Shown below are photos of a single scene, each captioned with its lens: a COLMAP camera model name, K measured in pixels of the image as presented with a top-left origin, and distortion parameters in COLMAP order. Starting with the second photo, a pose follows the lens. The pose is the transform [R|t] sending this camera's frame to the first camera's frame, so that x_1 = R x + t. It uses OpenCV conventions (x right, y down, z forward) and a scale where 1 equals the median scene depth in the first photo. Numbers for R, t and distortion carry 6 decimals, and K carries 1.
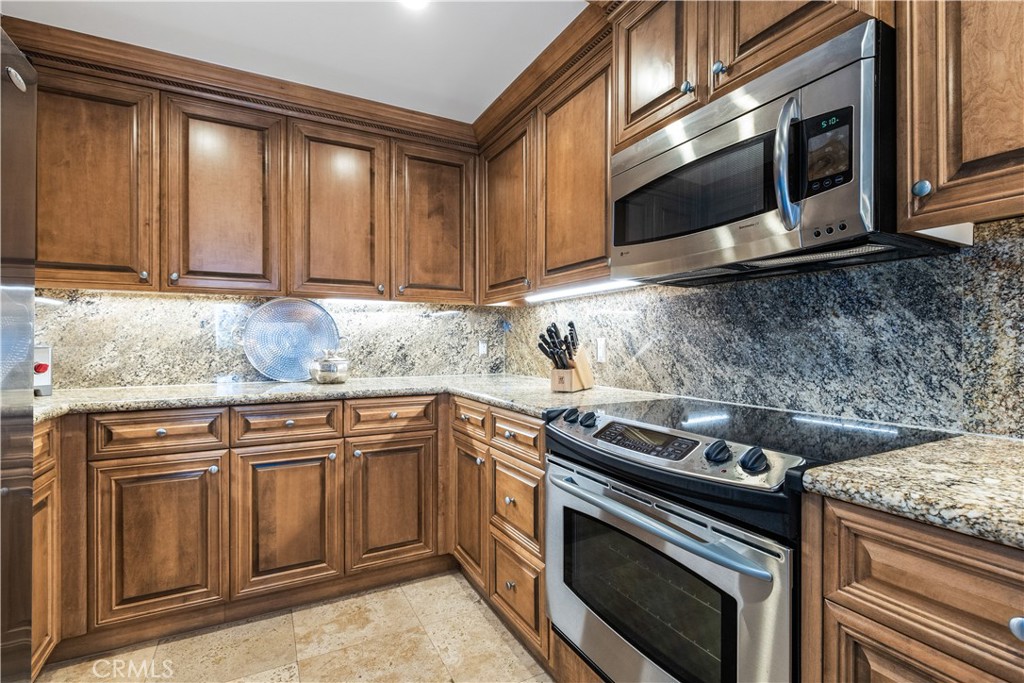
lens RADIAL K [[471.4, 0, 503.7], [0, 471.4, 344.1], [0, 0, 1]] dist [-0.005292, -0.001260]
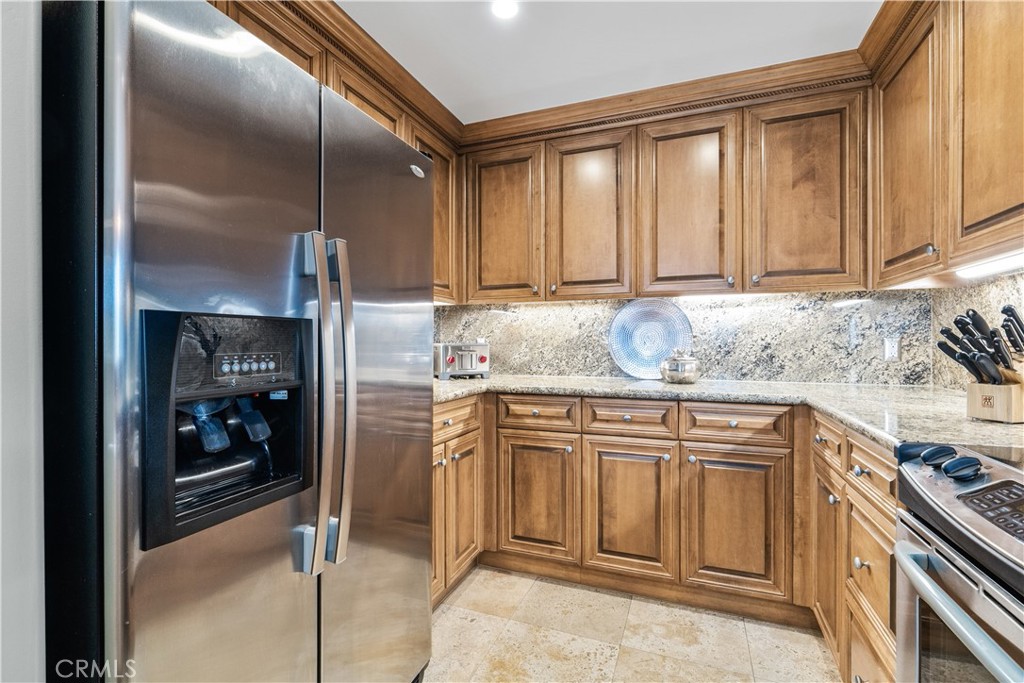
lens RADIAL K [[471.4, 0, 501.5], [0, 471.4, 344.3], [0, 0, 1]] dist [-0.005292, -0.001260]
pose [[0.642333, 0.003403, -0.766418, 0.159365], [-0.001102, 0.999993, 0.003516, -0.000144], [0.766425, -0.001414, 0.642333, 0.101017]]
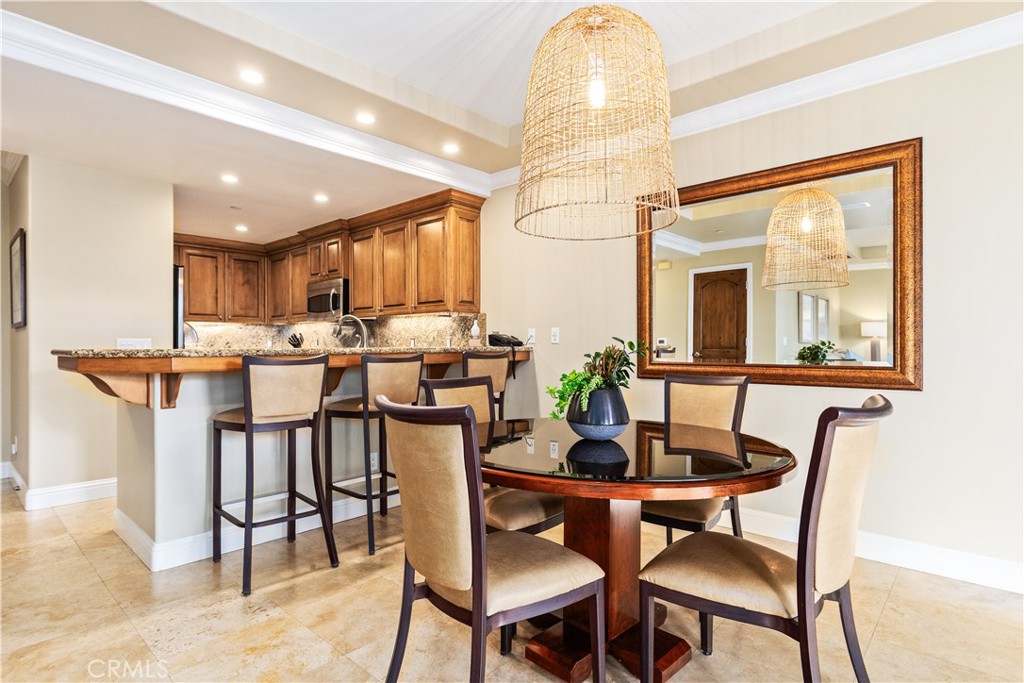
lens RADIAL K [[552.1, 0, 506.8], [0, 552.1, 343.4], [0, 0, 1]] dist [-0.032589, -0.000402]
pose [[0.944806, -0.005239, 0.327588, 0.199183], [0.006071, 0.999980, -0.001520, 0.023577], [-0.327573, 0.003425, 0.944819, -2.152166]]
